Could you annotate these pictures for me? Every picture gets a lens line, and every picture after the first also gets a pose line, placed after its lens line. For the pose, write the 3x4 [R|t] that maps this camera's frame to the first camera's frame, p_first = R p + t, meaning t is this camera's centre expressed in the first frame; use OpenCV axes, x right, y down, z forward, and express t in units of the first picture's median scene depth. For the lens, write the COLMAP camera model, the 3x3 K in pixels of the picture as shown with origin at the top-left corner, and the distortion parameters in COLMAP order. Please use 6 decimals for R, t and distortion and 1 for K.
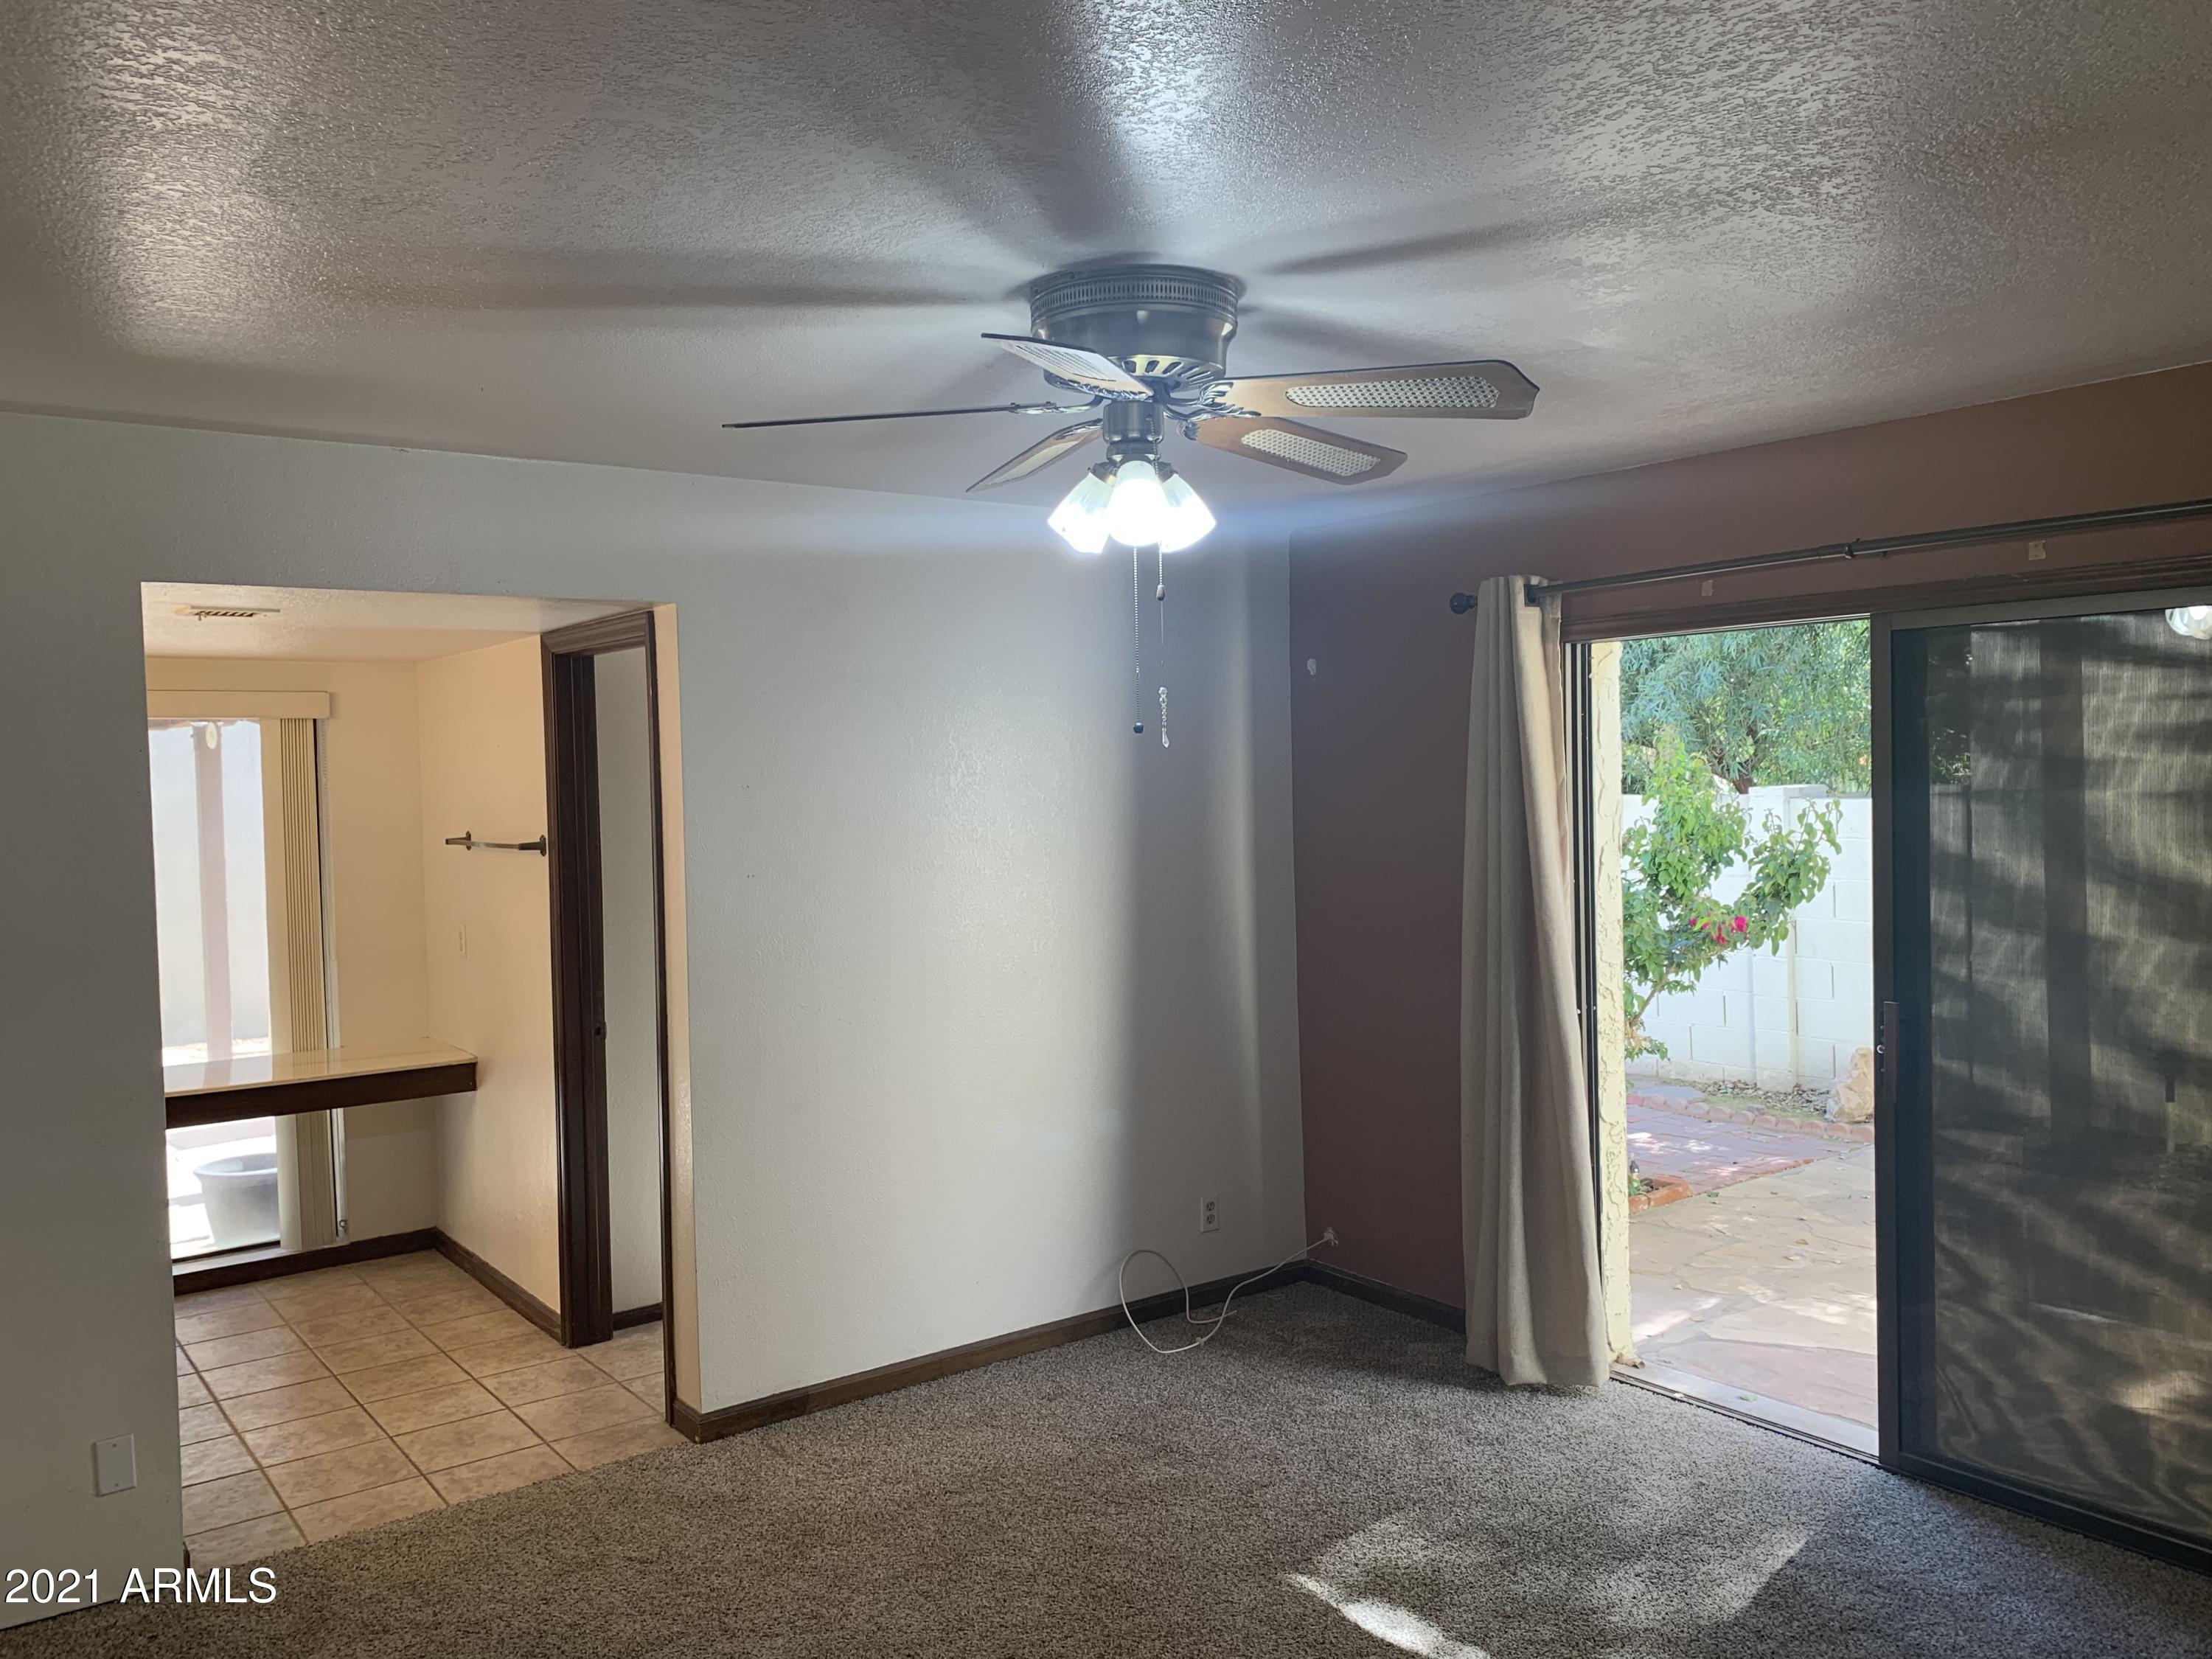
lens RADIAL K [[1728.0, 0, 1071.9], [0, 1728.0, 823.6], [0, 0, 1]] dist [0.021630, 0.006036]
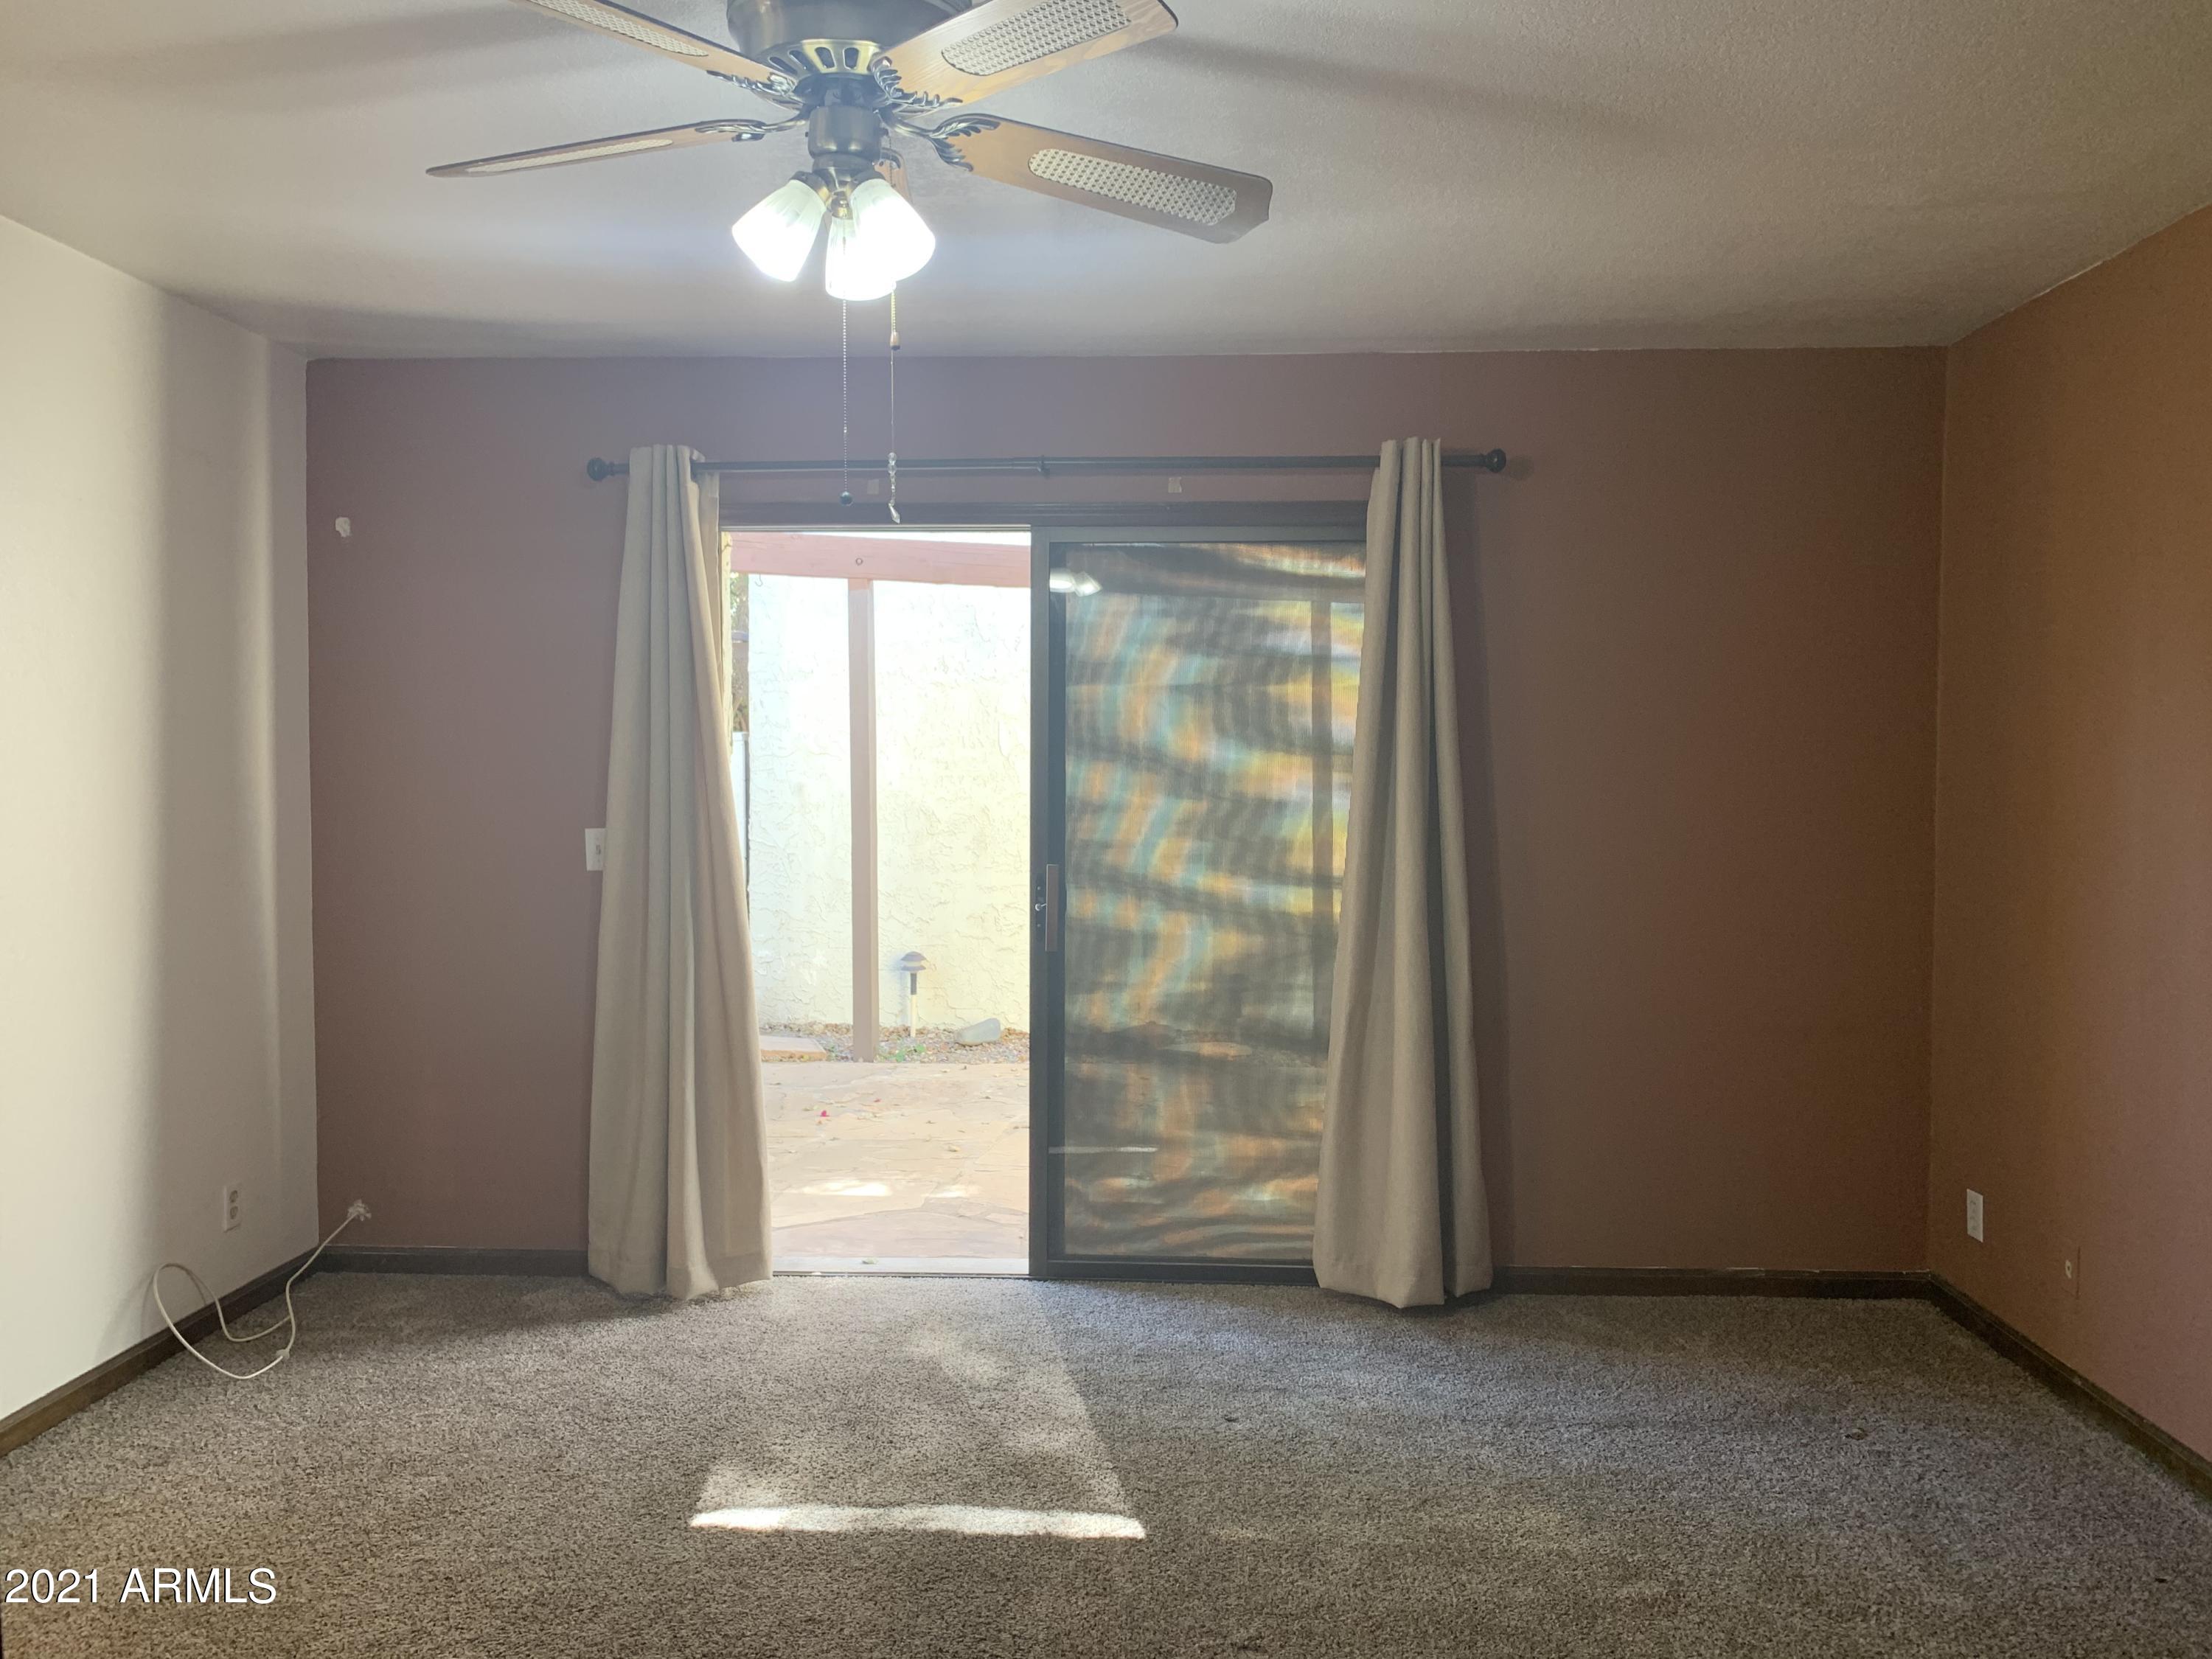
lens RADIAL K [[1728.0, 0, 1071.9], [0, 1728.0, 823.6], [0, 0, 1]] dist [0.021630, 0.006036]
pose [[0.660081, -0.015874, 0.751027, -0.317890], [0.017015, 0.999836, 0.006179, 0.060946], [-0.751002, 0.008700, 0.660243, 0.213794]]
